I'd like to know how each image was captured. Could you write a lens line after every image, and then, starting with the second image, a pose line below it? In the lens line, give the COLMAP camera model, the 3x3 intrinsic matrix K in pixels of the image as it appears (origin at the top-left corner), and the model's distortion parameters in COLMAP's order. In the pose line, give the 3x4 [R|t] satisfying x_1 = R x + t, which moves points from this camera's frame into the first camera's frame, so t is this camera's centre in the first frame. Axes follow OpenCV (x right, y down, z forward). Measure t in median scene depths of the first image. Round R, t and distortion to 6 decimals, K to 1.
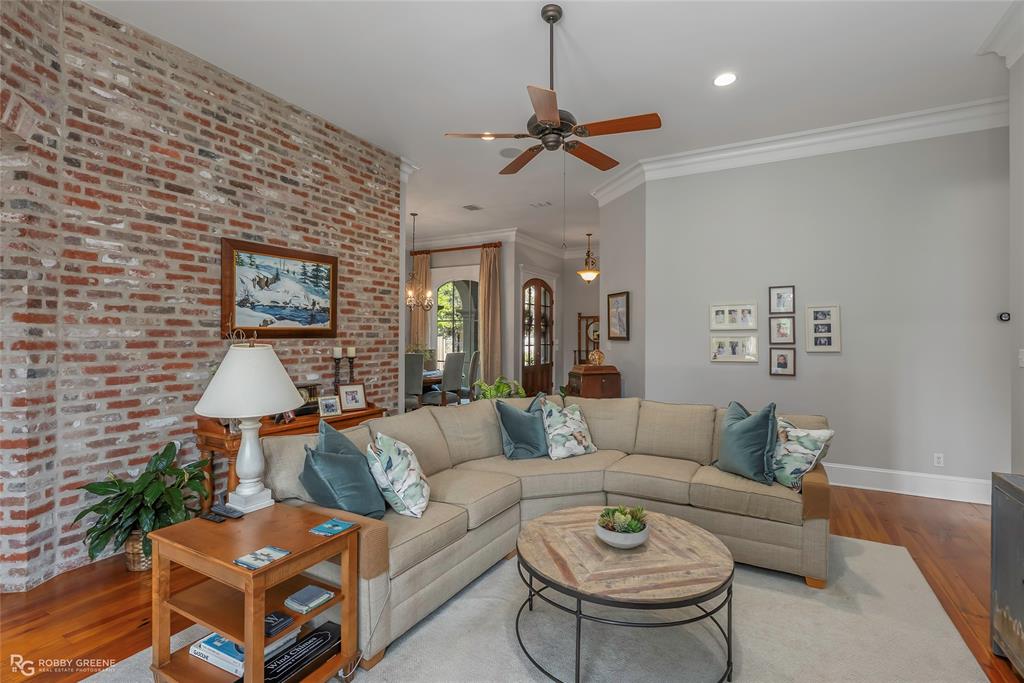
lens RADIAL K [[469.6, 0, 519.4], [0, 469.6, 337.5], [0, 0, 1]] dist [-0.008585, 0.001795]
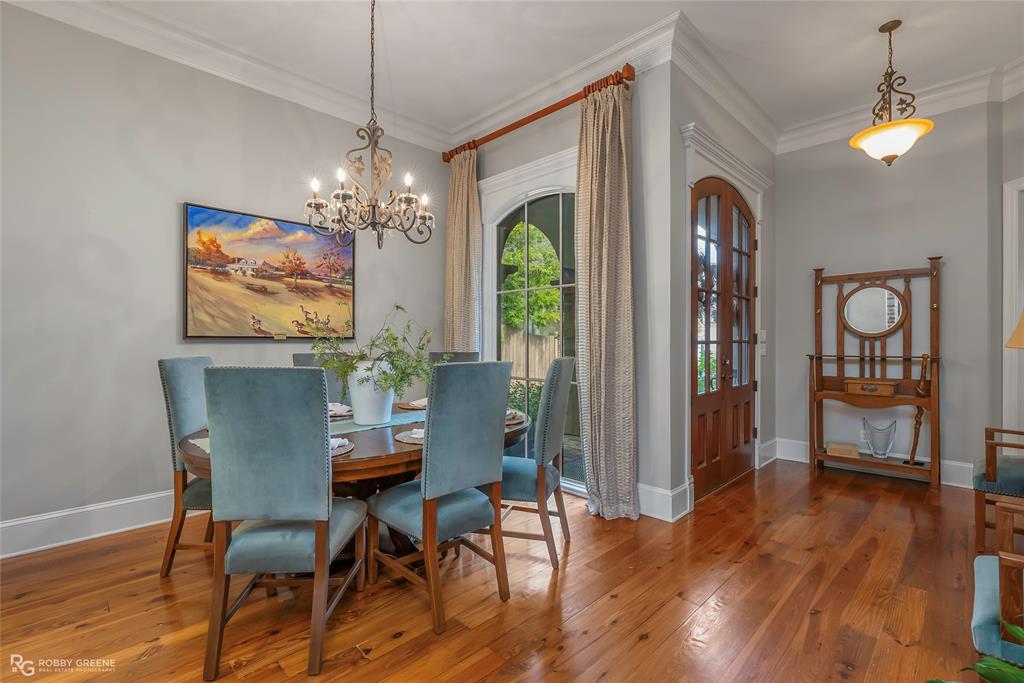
lens RADIAL K [[469.6, 0, 510.6], [0, 469.6, 339.7], [0, 0, 1]] dist [-0.008585, 0.001795]
pose [[0.958986, -0.008352, -0.283332, -0.026685], [0.007440, 0.999963, -0.004292, 0.014560], [0.283357, 0.002008, 0.959012, 0.577391]]
